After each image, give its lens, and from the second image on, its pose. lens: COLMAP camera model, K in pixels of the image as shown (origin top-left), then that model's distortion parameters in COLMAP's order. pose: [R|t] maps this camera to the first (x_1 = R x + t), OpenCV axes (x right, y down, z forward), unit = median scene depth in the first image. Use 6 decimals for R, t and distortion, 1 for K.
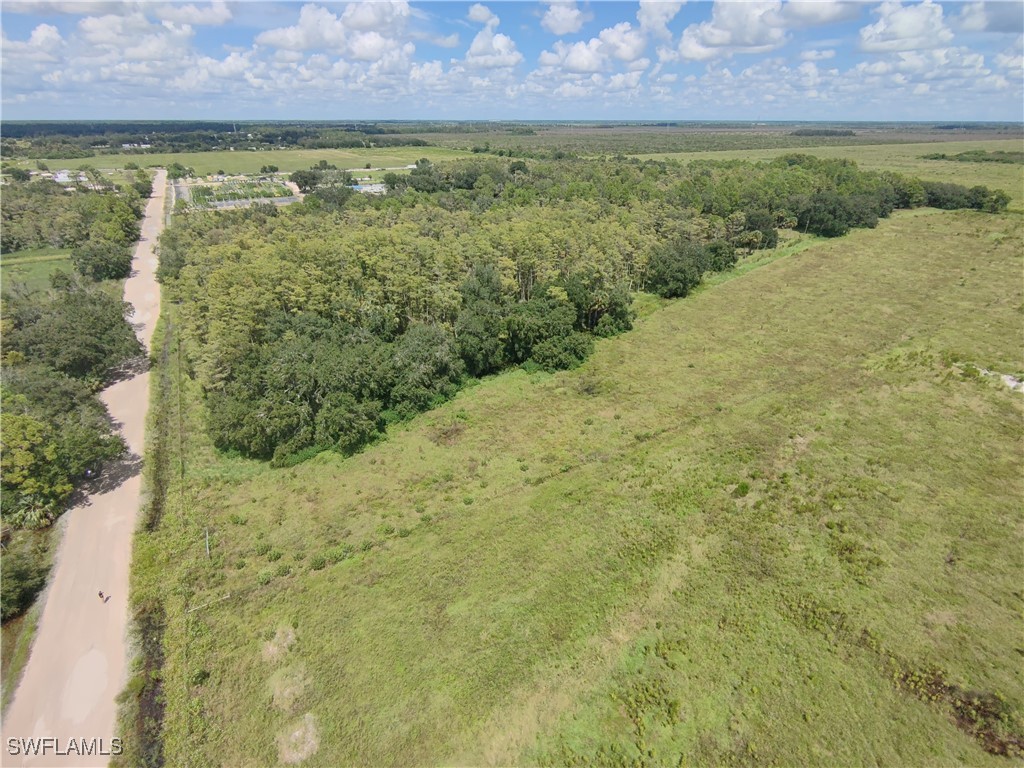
lens RADIAL K [[519.2, 0, 520.5], [0, 519.2, 390.9], [0, 0, 1]] dist [-0.000669, -0.000518]
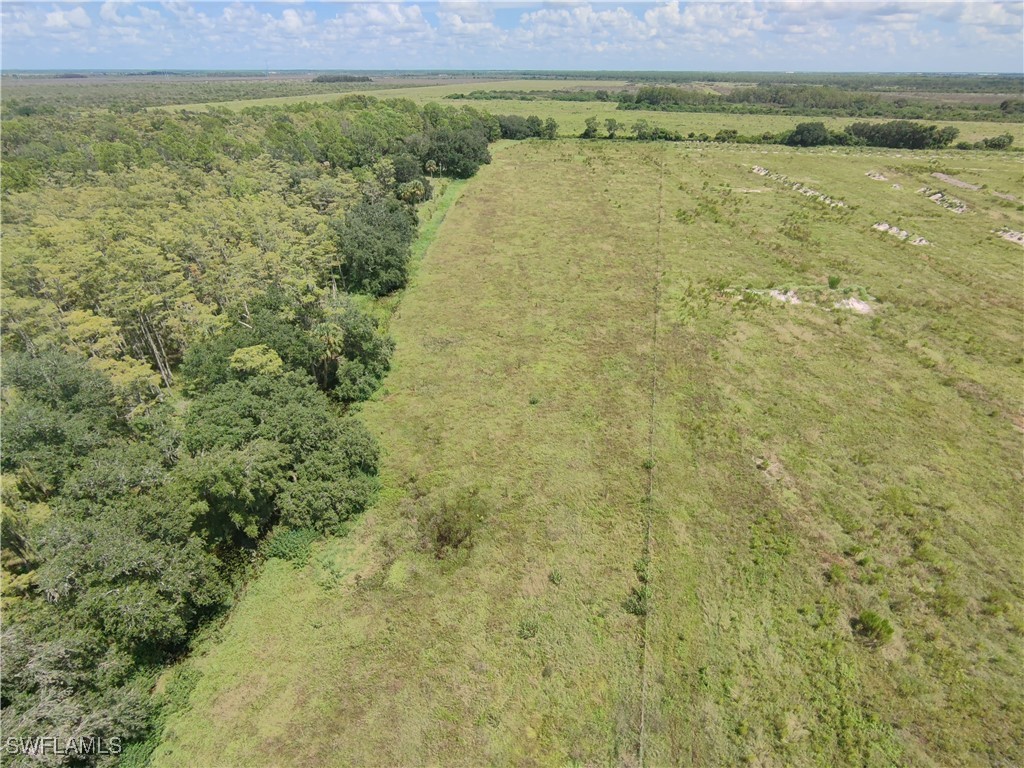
lens RADIAL K [[519.2, 0, 520.5], [0, 519.2, 390.9], [0, 0, 1]] dist [-0.000669, -0.000518]
pose [[0.708315, -0.371286, 0.600364, -0.065225], [0.325701, 0.926454, 0.188686, -0.206542], [-0.626266, 0.061890, 0.777149, 0.574554]]
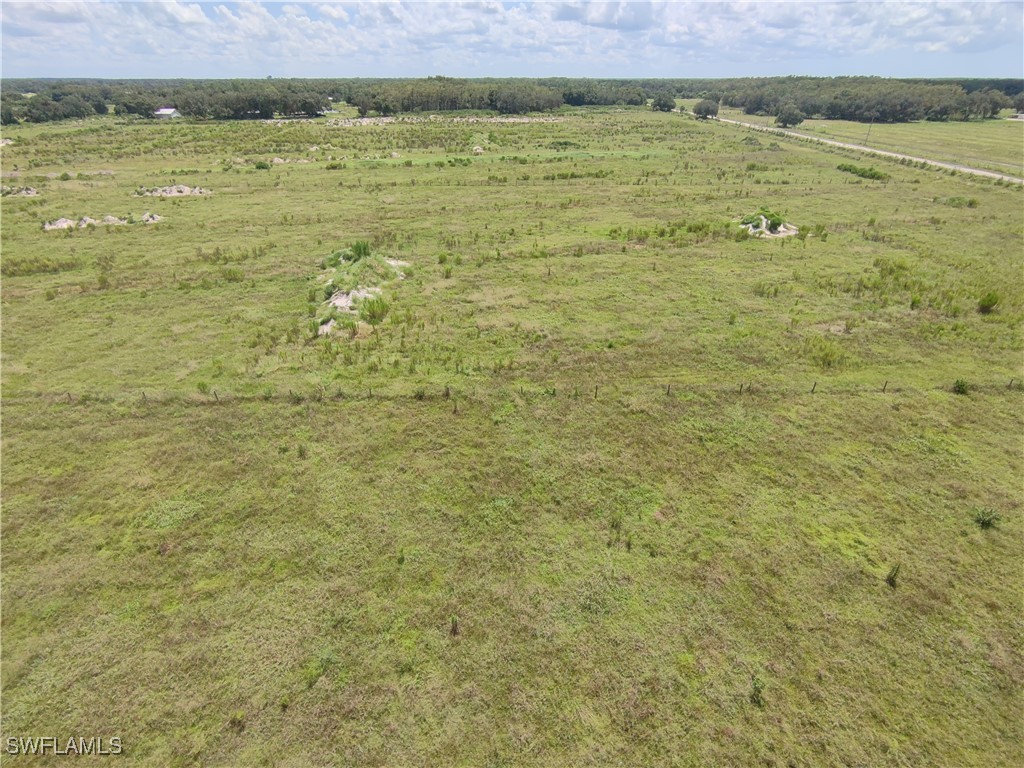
lens RADIAL K [[519.2, 0, 520.5], [0, 519.2, 390.9], [0, 0, 1]] dist [-0.000669, -0.000518]
pose [[-0.864330, -0.260000, 0.430505, 0.507258], [0.233835, 0.550094, 0.801697, -0.426339], [-0.445259, 0.793597, -0.414666, 1.320102]]
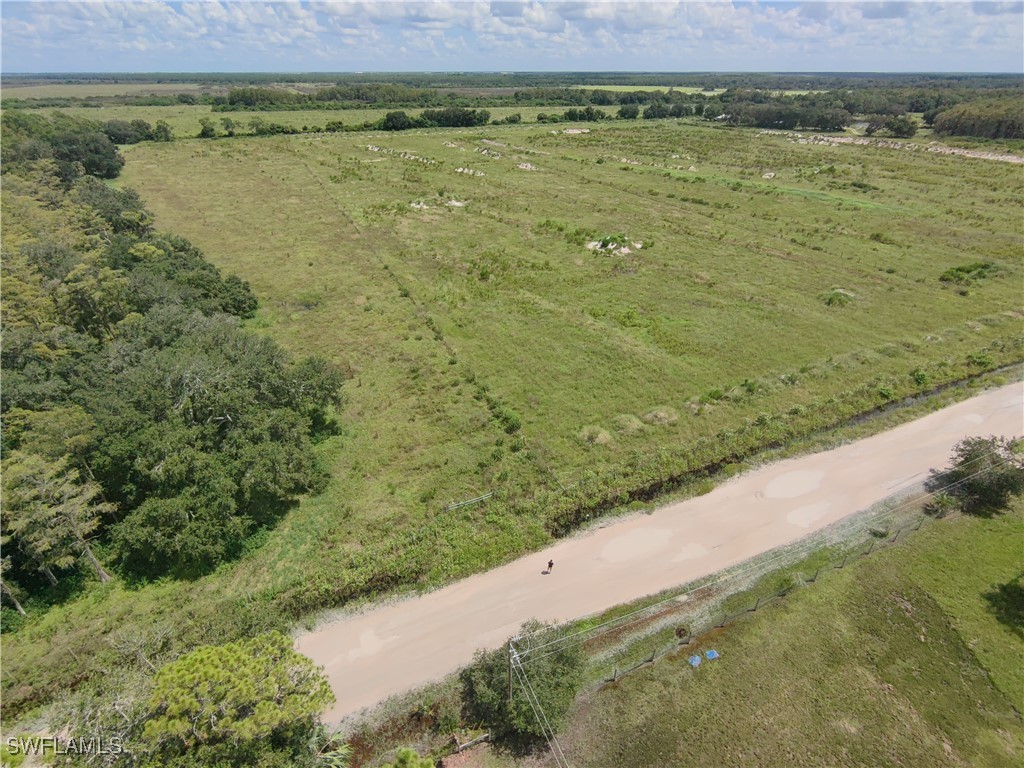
lens RADIAL K [[519.2, 0, 520.5], [0, 519.2, 390.9], [0, 0, 1]] dist [-0.000669, -0.000518]
pose [[0.110303, -0.523660, 0.844757, -0.780934], [0.462285, 0.779440, 0.422808, -0.110502], [-0.879844, 0.343881, 0.328055, 0.372688]]
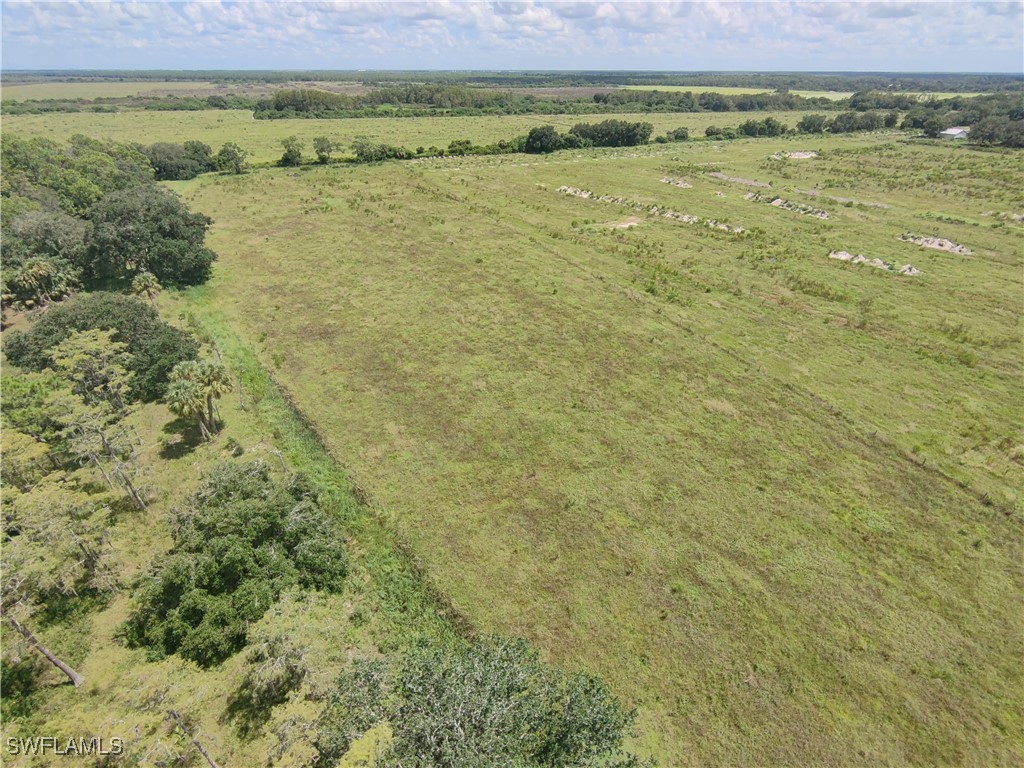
lens RADIAL K [[519.2, 0, 520.5], [0, 519.2, 390.9], [0, 0, 1]] dist [-0.000669, -0.000518]
pose [[0.110088, -0.524742, 0.844113, 0.402677], [0.459600, 0.779899, 0.424883, -0.668417], [-0.881277, 0.341179, 0.327029, 1.445413]]
